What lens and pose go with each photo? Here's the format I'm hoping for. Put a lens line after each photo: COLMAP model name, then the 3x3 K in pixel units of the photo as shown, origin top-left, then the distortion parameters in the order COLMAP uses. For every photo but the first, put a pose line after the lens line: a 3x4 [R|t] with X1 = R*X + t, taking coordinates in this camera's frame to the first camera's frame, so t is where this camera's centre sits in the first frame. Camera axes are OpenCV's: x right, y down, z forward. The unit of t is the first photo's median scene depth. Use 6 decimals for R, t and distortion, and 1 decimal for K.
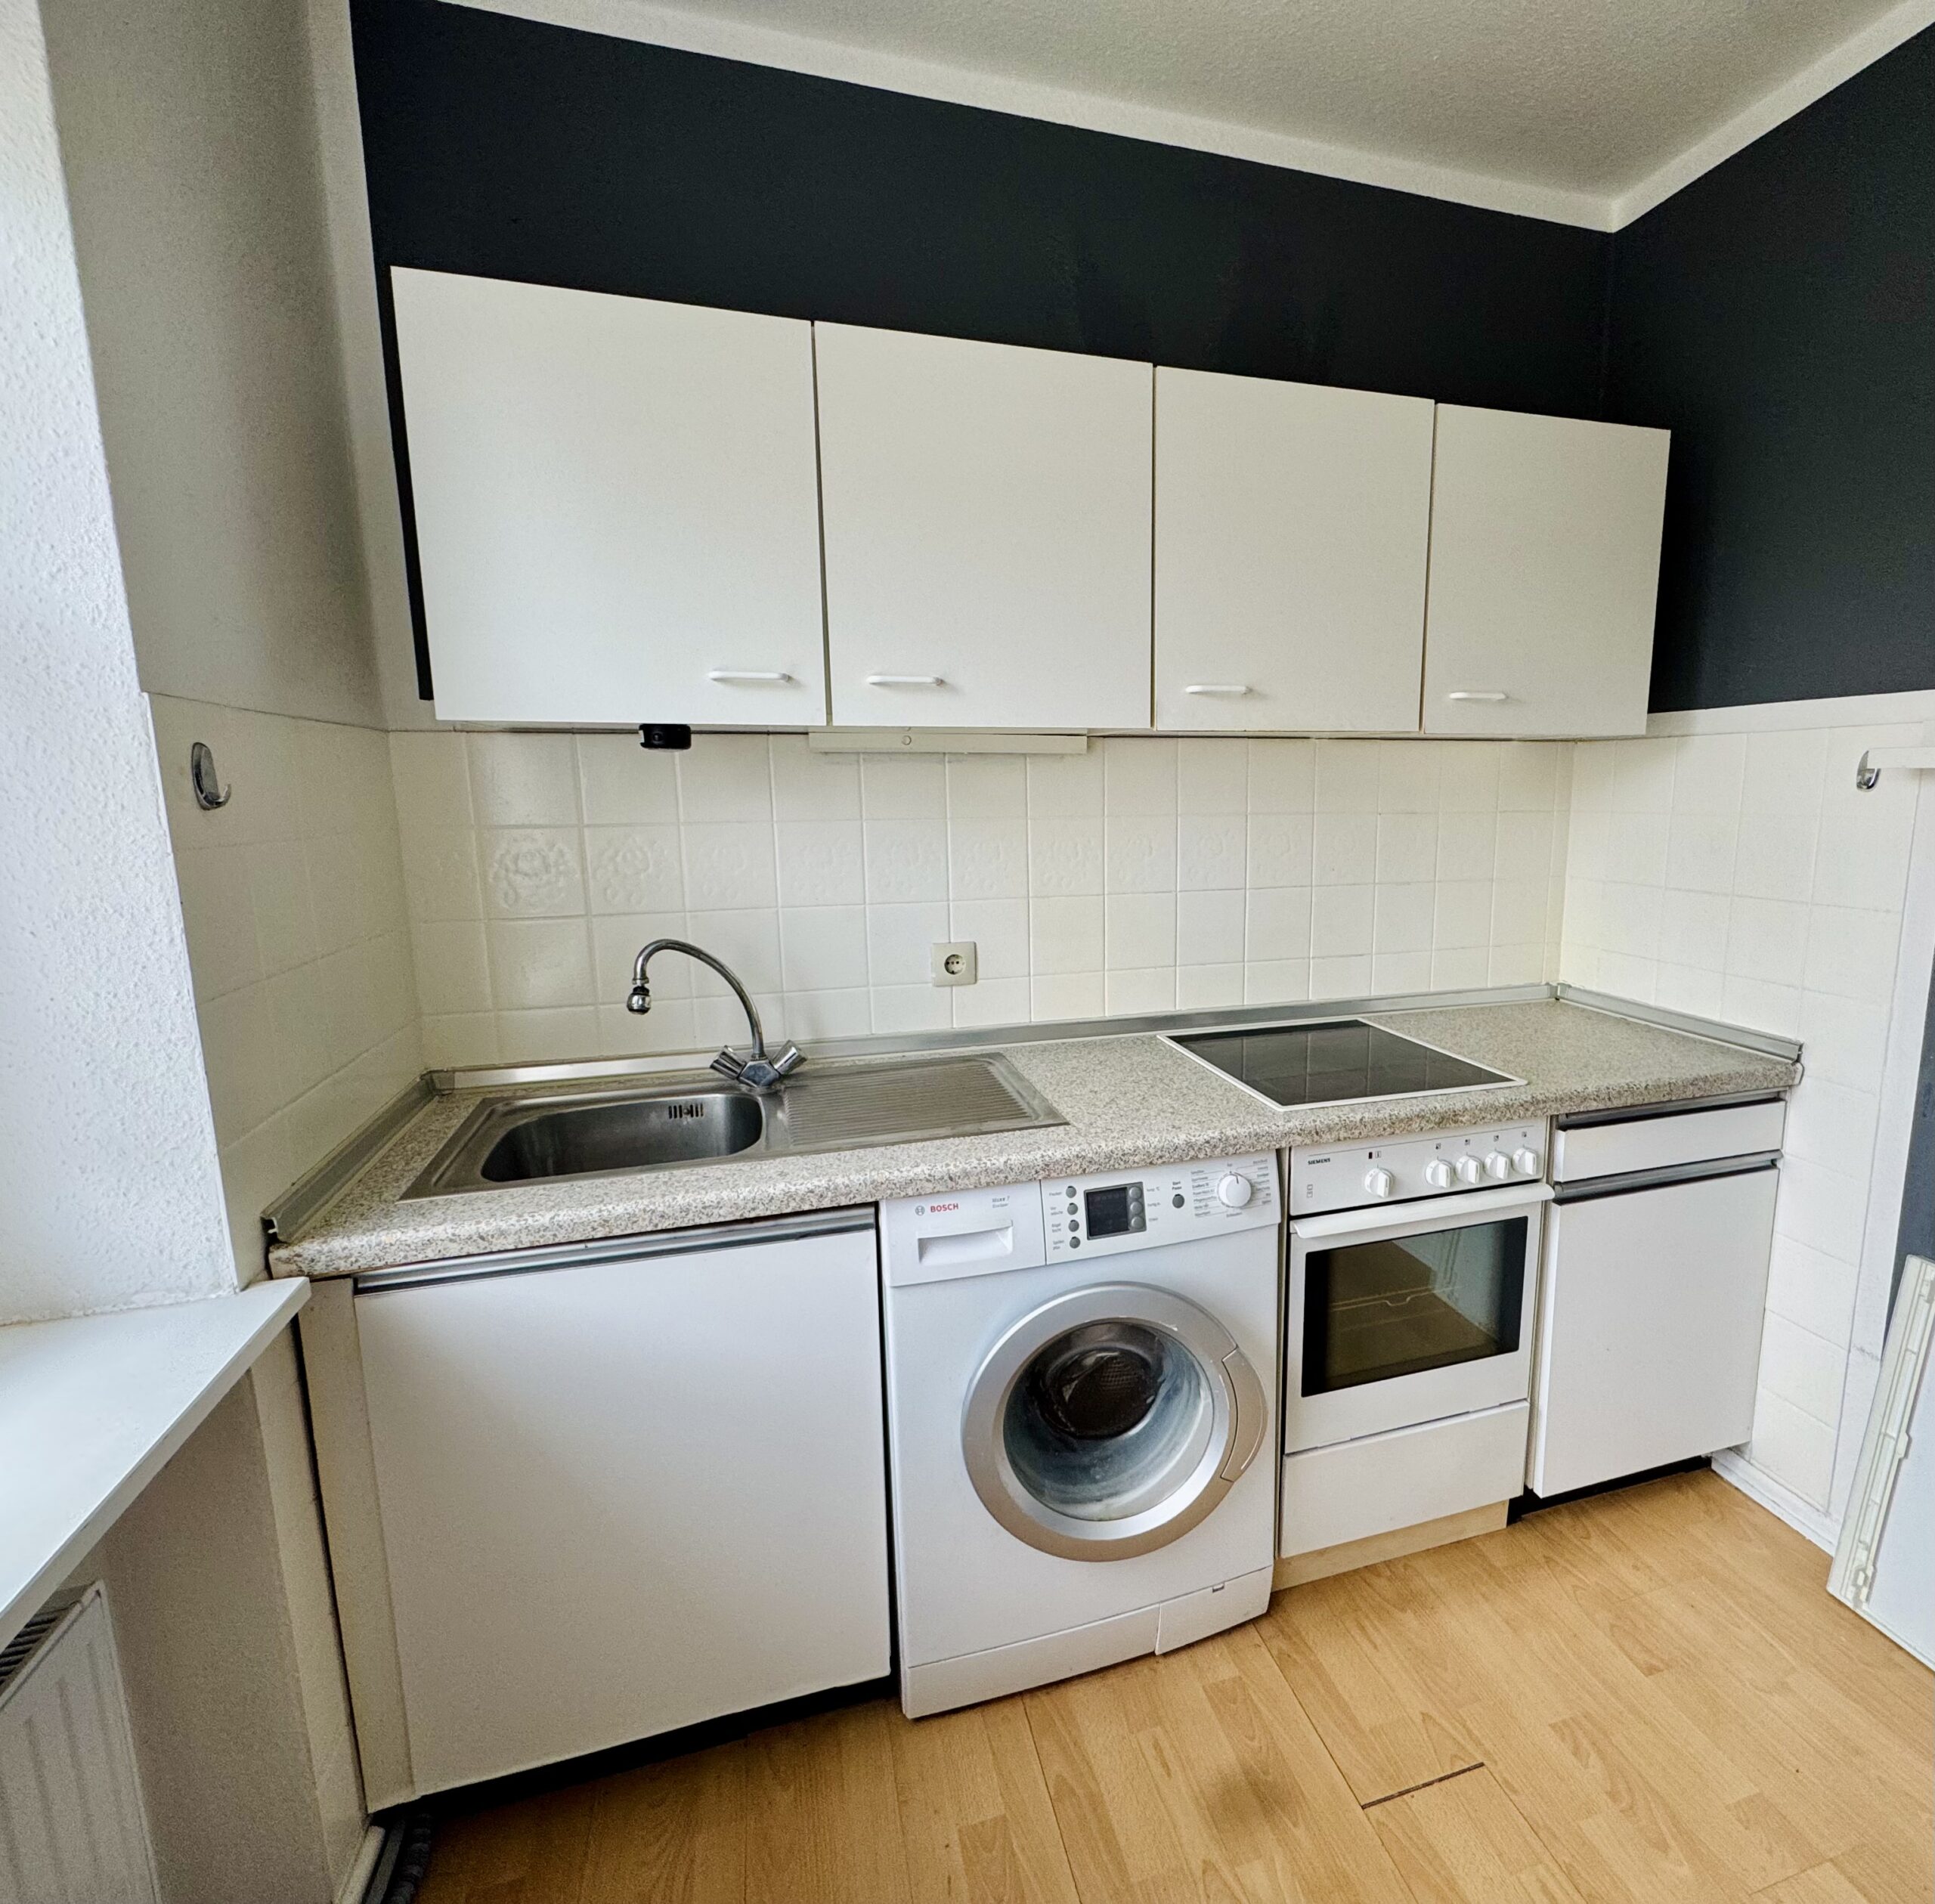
lens RADIAL K [[980.6, 0, 1037.6], [0, 980.6, 942.3], [0, 0, 1]] dist [-0.001065, -0.000809]
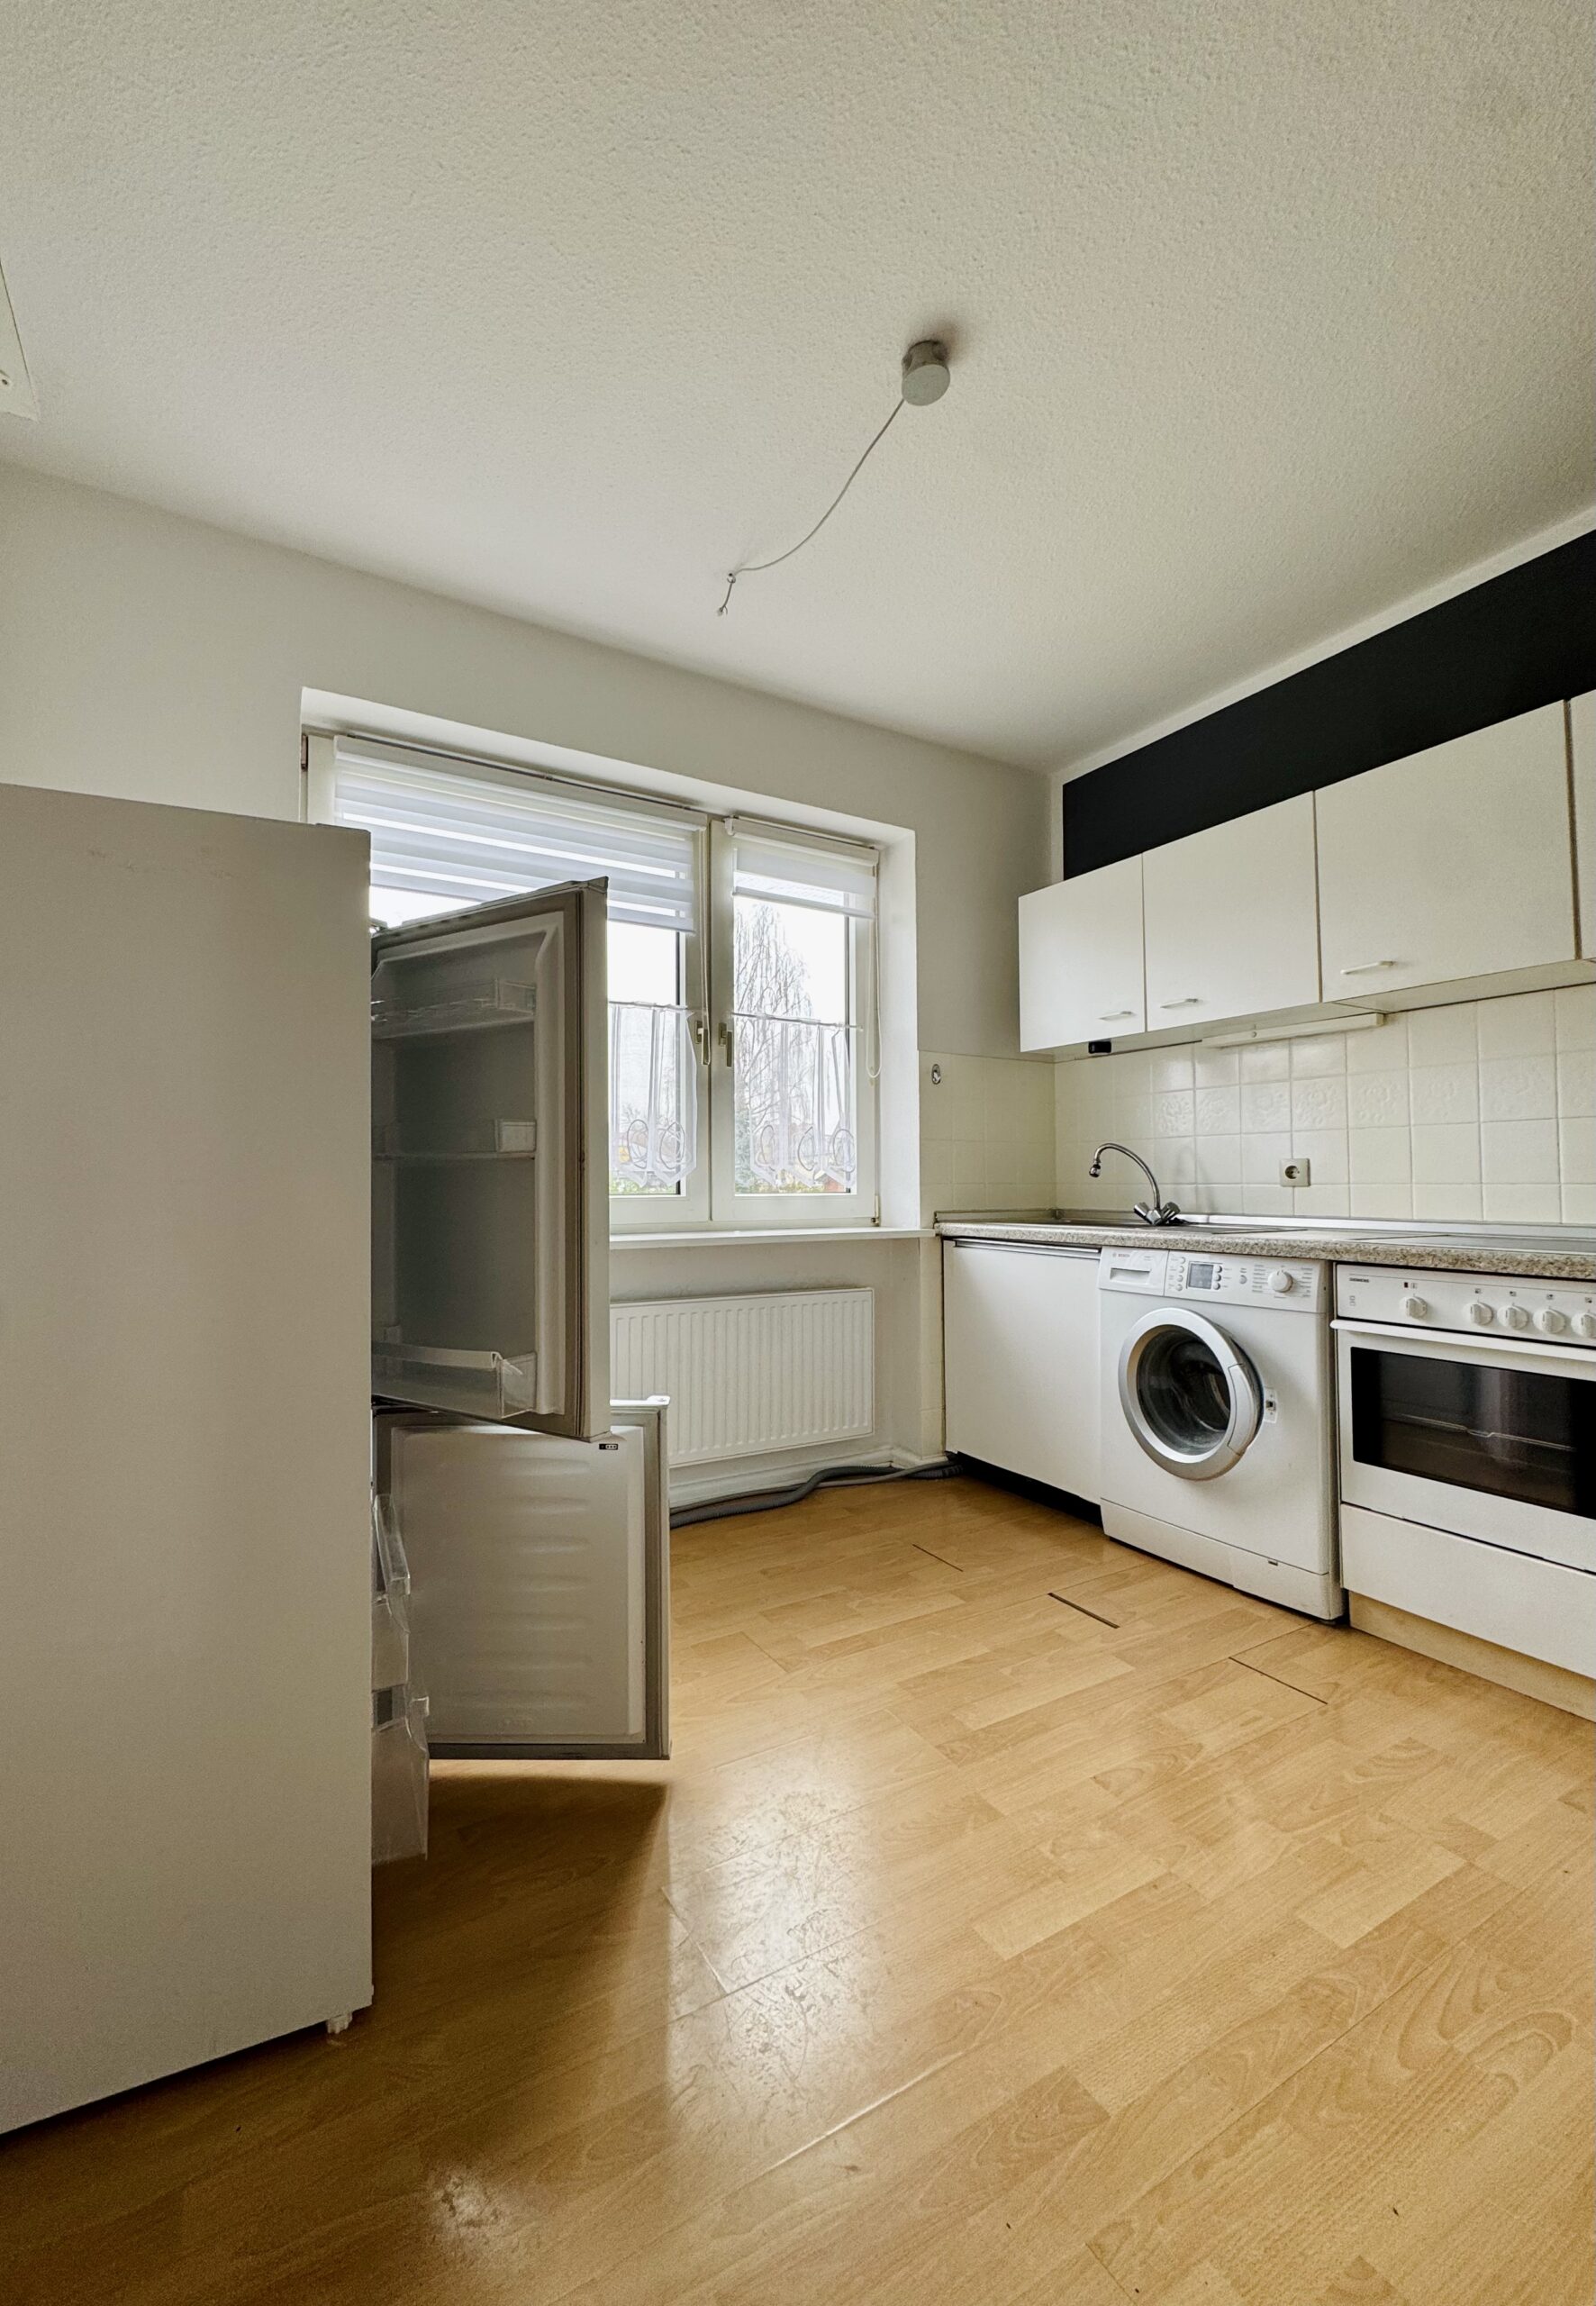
lens RADIAL K [[955.6, 0, 793.8], [0, 955.6, 1156.3], [0, 0, 1]] dist [-0.000489, -0.000059]
pose [[0.246372, -0.030886, -0.968683, 1.459405], [-0.151184, 0.986032, -0.069891, 0.274256], [0.957311, 0.163668, 0.238261, -0.134639]]
